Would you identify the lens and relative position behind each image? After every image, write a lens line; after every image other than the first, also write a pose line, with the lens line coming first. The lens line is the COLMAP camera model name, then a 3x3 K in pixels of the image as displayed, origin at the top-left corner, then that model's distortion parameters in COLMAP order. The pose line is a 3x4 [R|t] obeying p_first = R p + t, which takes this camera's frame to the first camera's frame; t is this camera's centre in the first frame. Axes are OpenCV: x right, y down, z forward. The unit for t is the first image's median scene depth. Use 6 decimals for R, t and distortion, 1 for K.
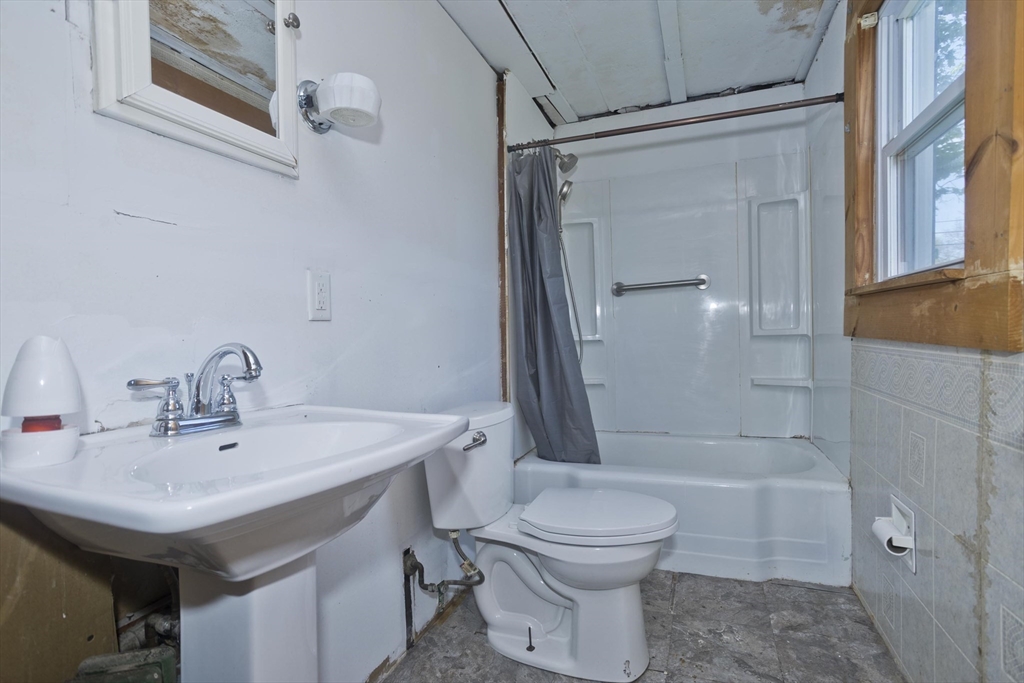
lens RADIAL K [[496.4, 0, 515.0], [0, 496.4, 338.7], [0, 0, 1]] dist [-0.050943, 0.031277]
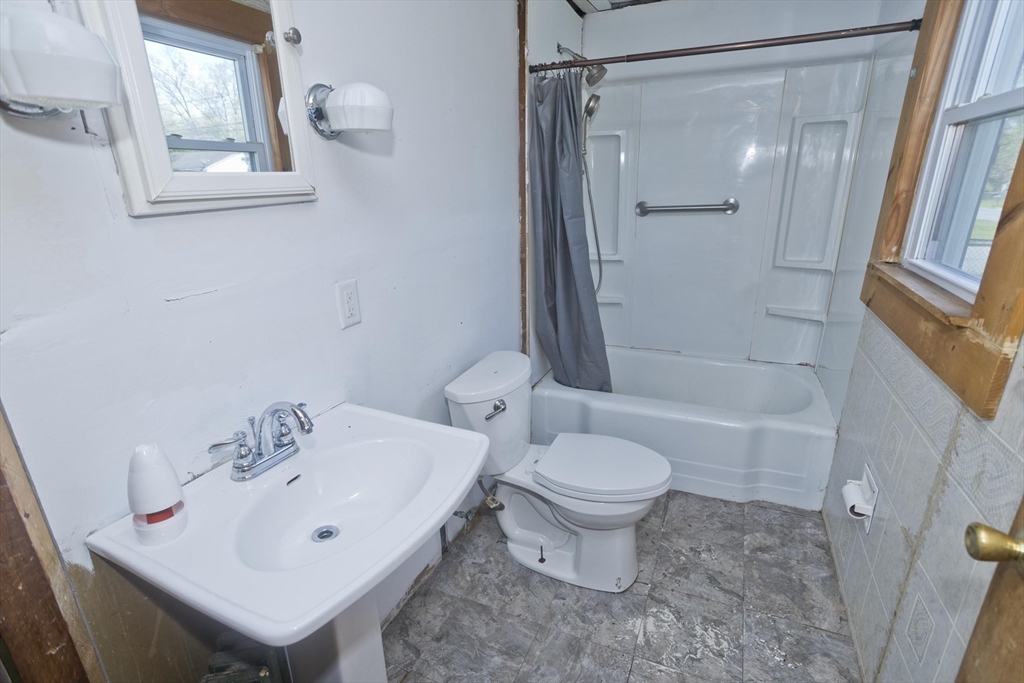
lens RADIAL K [[496.4, 0, 515.0], [0, 496.4, 338.7], [0, 0, 1]] dist [-0.050943, 0.031277]
pose [[0.998934, 0.016267, -0.043197, 0.007842], [-0.002678, 0.954689, 0.297593, -0.248275], [0.046081, -0.297160, 0.953715, -0.019904]]
